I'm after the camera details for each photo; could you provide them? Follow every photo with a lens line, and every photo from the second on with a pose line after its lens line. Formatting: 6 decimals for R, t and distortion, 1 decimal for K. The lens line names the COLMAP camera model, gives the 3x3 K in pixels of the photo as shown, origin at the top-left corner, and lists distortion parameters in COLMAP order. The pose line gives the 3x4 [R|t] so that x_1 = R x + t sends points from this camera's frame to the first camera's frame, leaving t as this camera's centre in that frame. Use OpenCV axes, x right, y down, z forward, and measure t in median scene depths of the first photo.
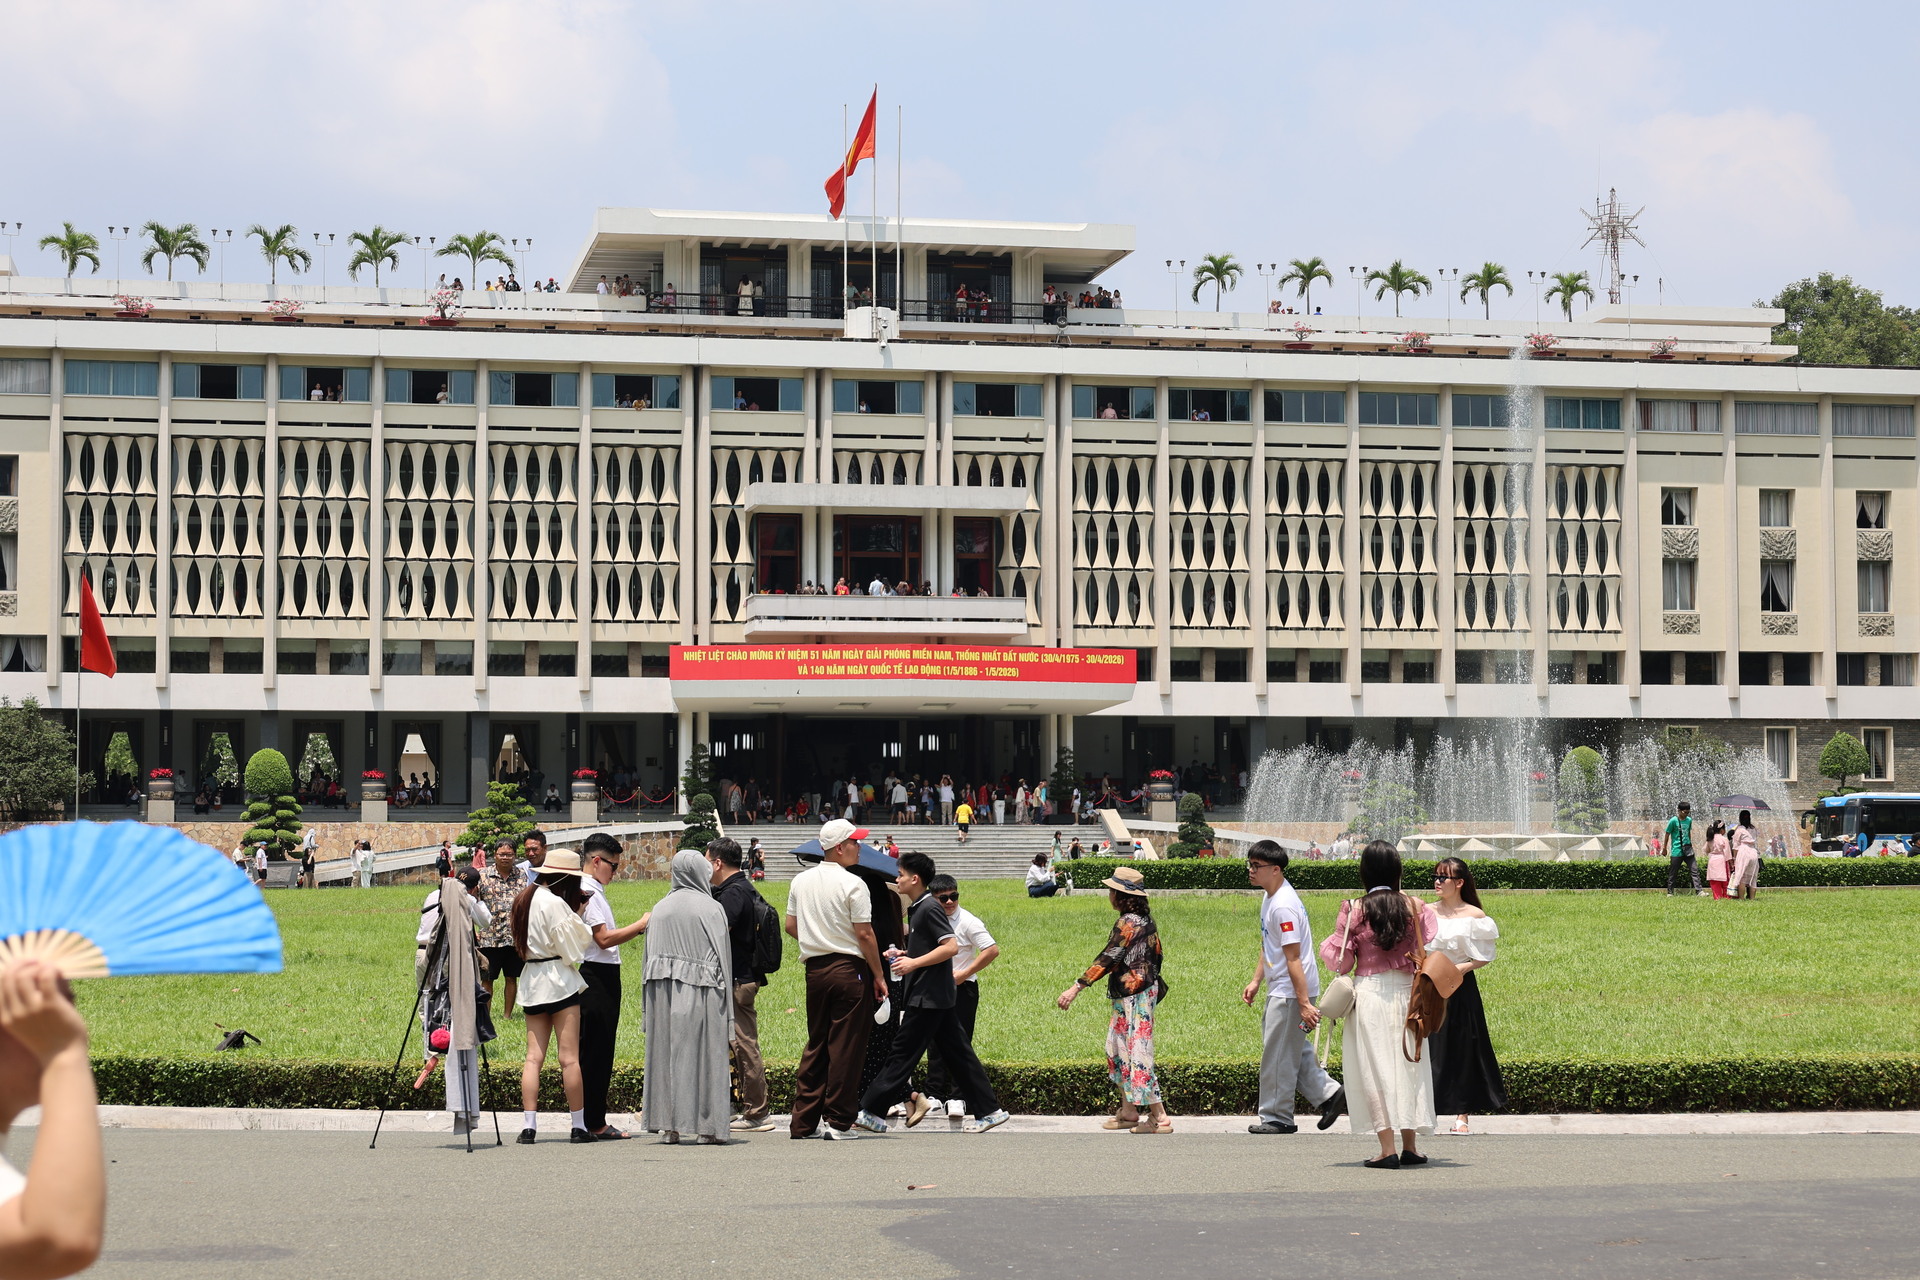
lens RADIAL K [[3620.6, 0, 948.1], [0, 3620.6, 641.9], [0, 0, 1]] dist [0.002811, 0.000000]
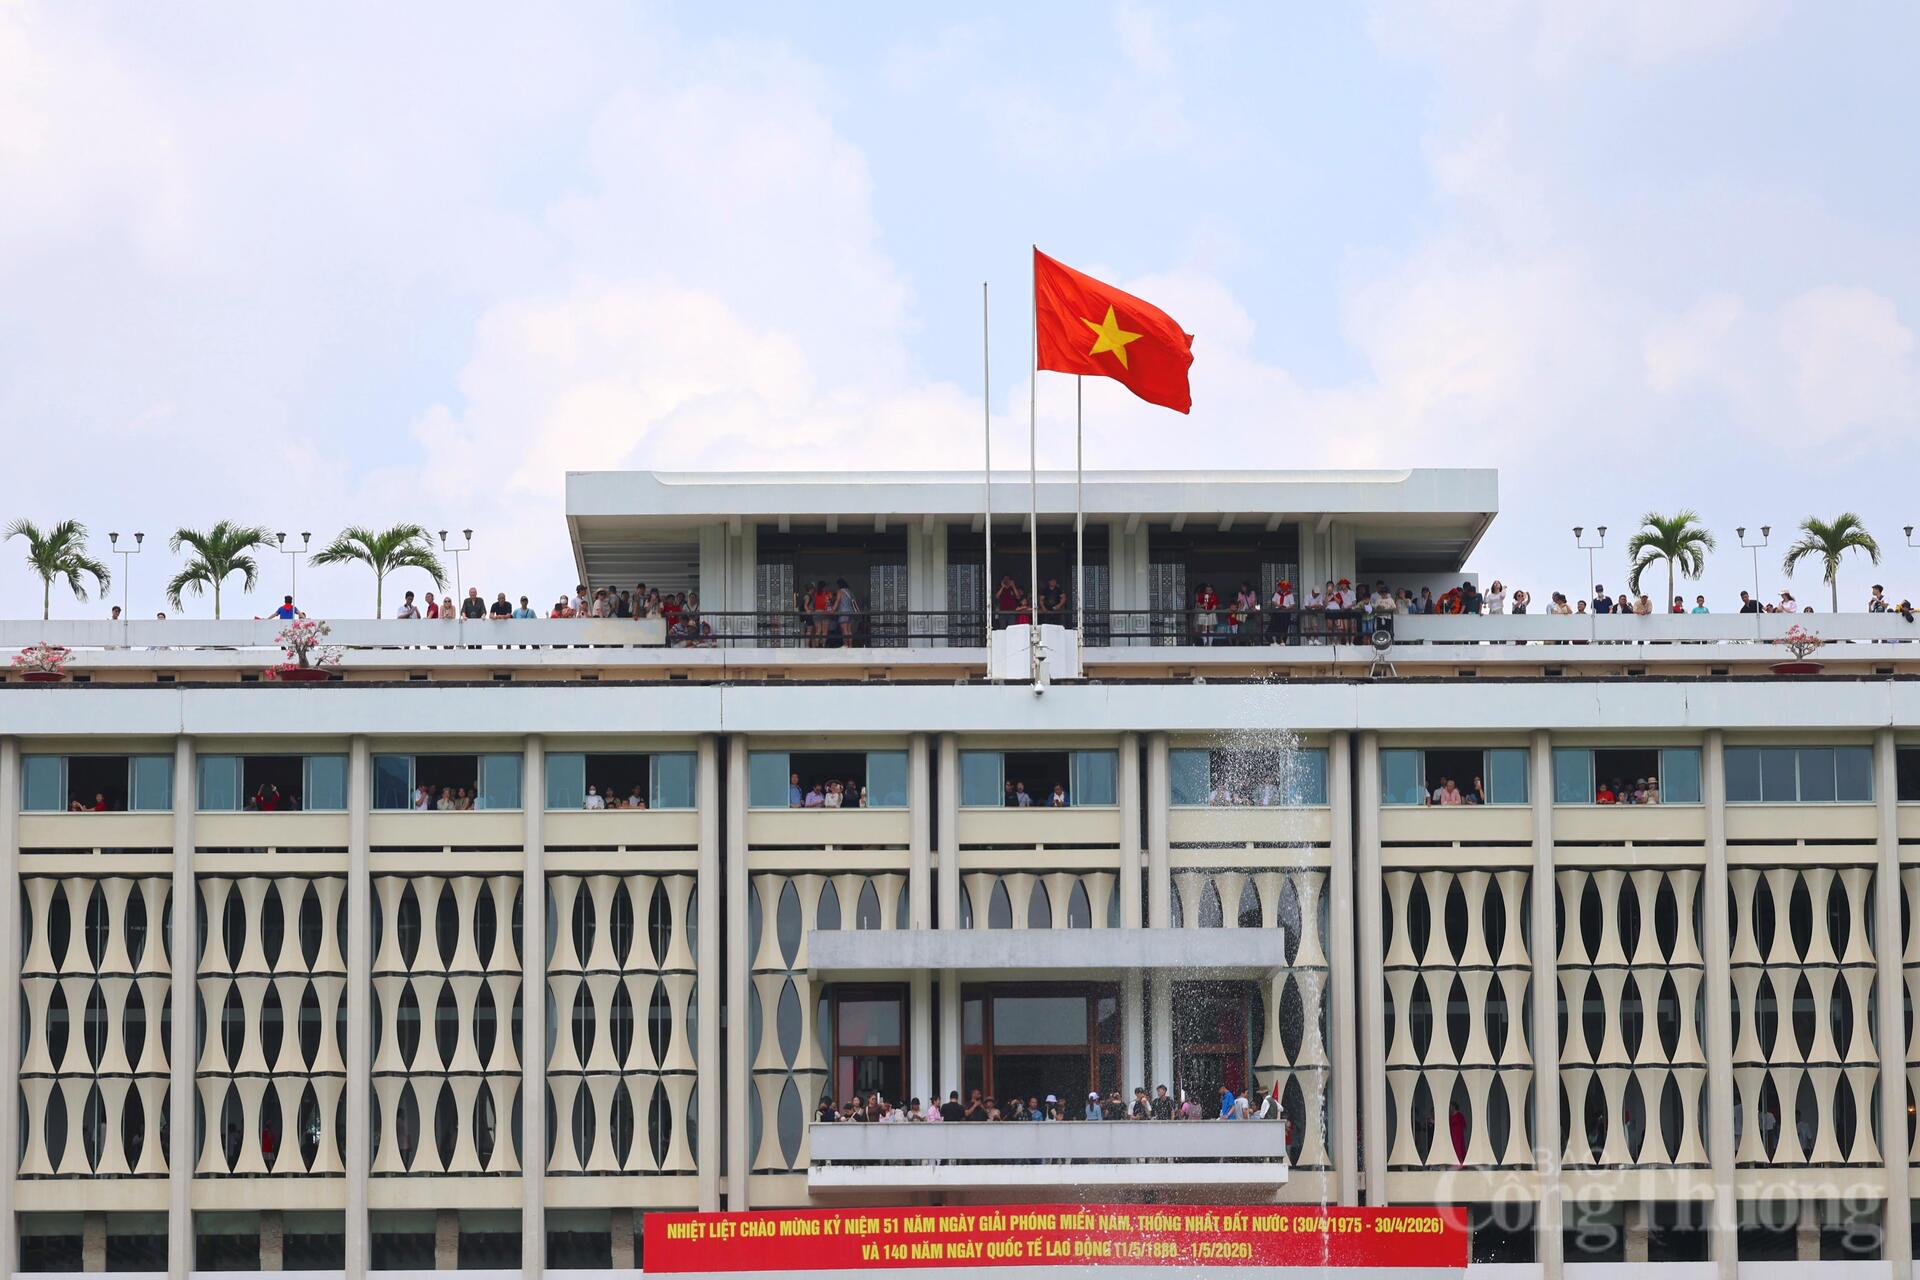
lens RADIAL K [[6123.6, 0, 967.6], [0, 6123.6, 652.3], [0, 0, 1]] dist [0.078429, 0.000000]
pose [[0.983639, -0.031983, -0.177290, 0.143779], [0.016010, 0.995740, -0.090805, 0.001414], [0.179438, 0.086481, 0.979961, 0.031394]]
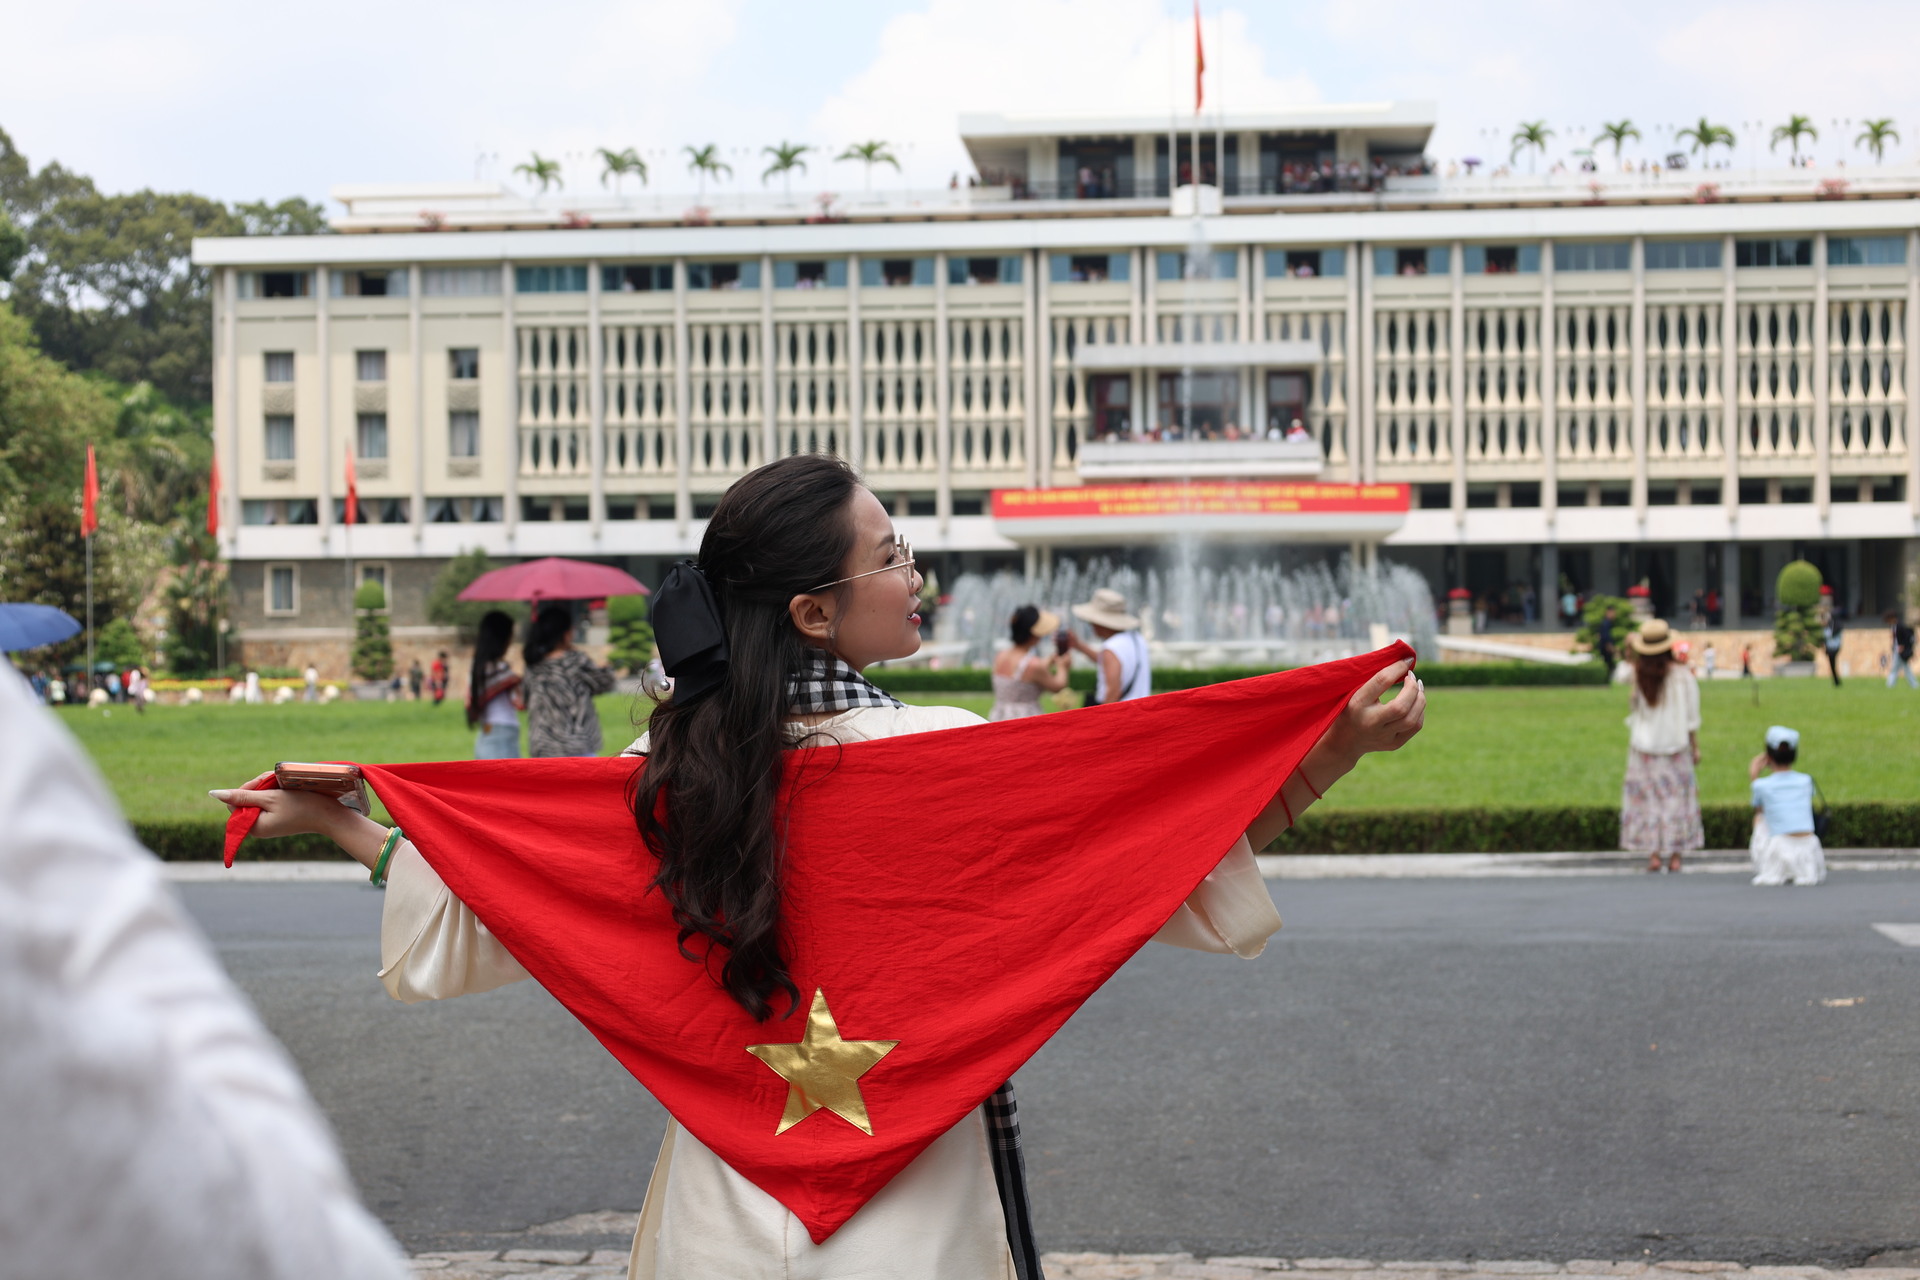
lens RADIAL K [[3092.2, 0, 976.1], [0, 3092.2, 660.4], [0, 0, 1]] dist [0.016725, 0.000000]
pose [[0.957069, -0.007690, -0.289757, 0.193928], [0.024390, 0.998239, 0.054069, 0.001808], [0.288831, -0.058815, 0.955572, 0.043112]]
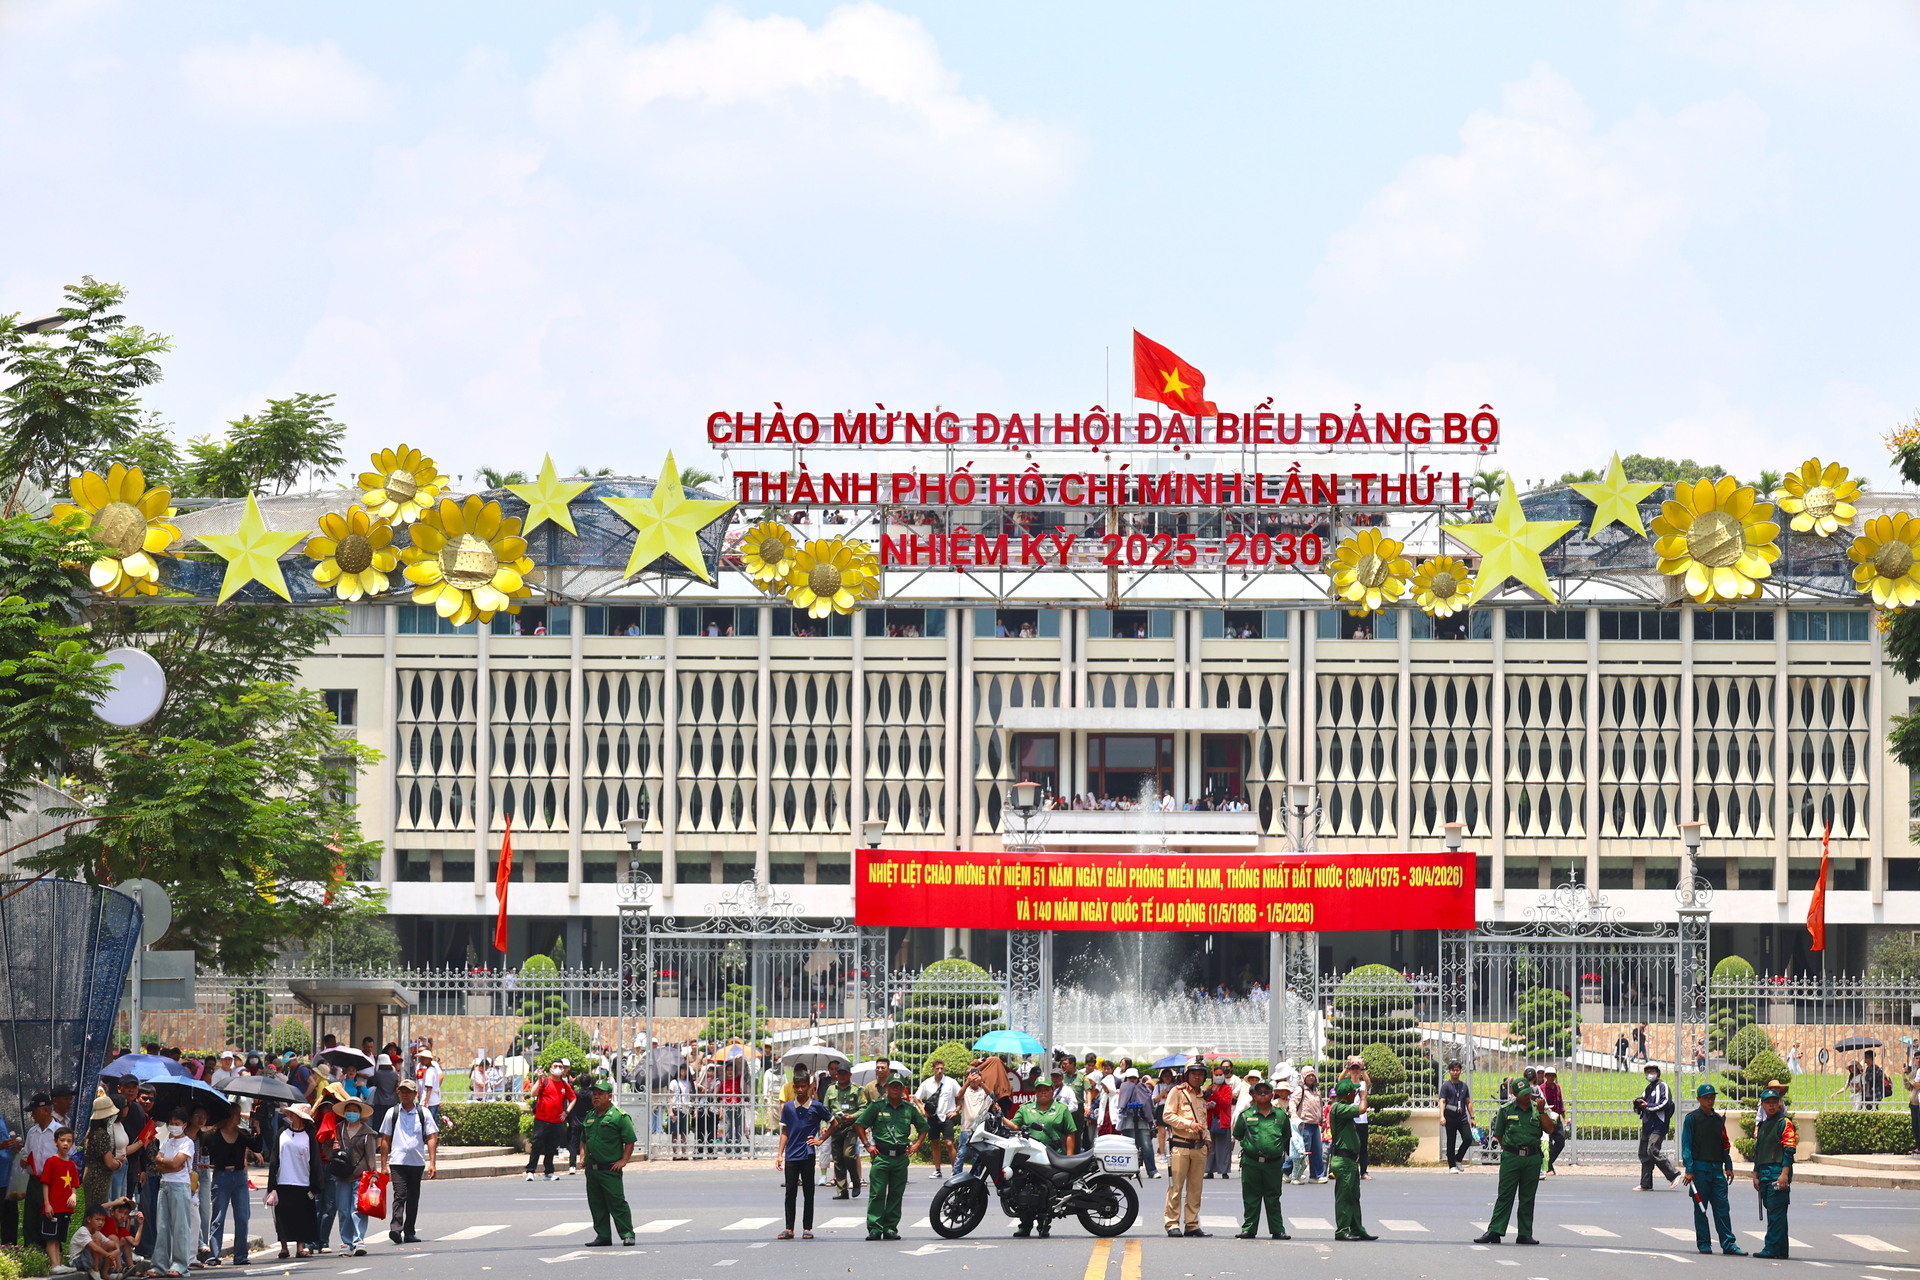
lens RADIAL K [[6123.6, 0, 958.0], [0, 6123.6, 645.7], [0, 0, 1]] dist [0.078429, 0.000000]
pose [[0.970352, -0.006349, -0.241615, 0.367014], [0.005726, 0.999978, -0.003281, -0.054928], [0.241630, 0.001800, 0.970367, -0.767834]]
